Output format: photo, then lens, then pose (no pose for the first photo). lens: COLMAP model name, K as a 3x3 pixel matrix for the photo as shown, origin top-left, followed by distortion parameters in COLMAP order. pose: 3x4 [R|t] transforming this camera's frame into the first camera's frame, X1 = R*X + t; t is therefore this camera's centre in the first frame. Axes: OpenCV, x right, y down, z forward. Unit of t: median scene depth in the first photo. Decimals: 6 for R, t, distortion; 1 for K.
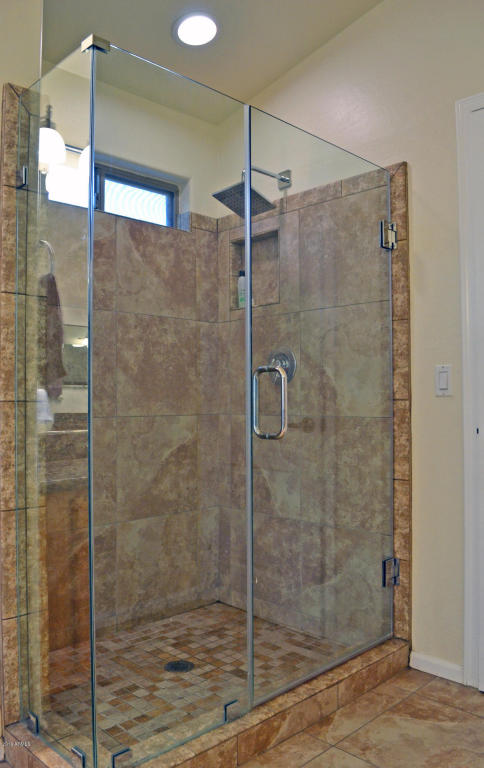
lens RADIAL K [[620.4, 0, 242.4], [0, 620.4, 384.4], [0, 0, 1]] dist [-0.054453, -0.001160]
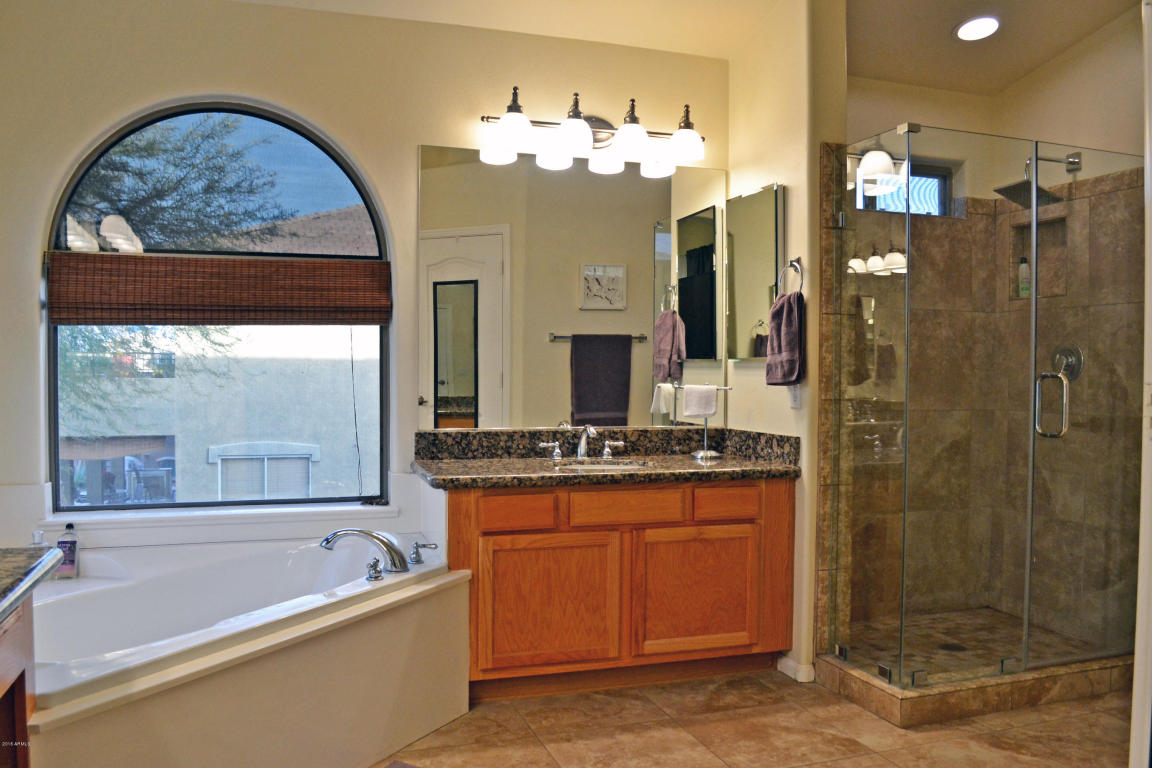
lens RADIAL K [[932.9, 0, 579.6], [0, 932.9, 389.1], [0, 0, 1]] dist [-0.077994, 0.007142]
pose [[0.905723, 0.020940, -0.423352, -0.021734], [-0.002416, 0.999018, 0.044244, -0.050655], [0.423862, -0.039050, 0.904884, -0.615847]]
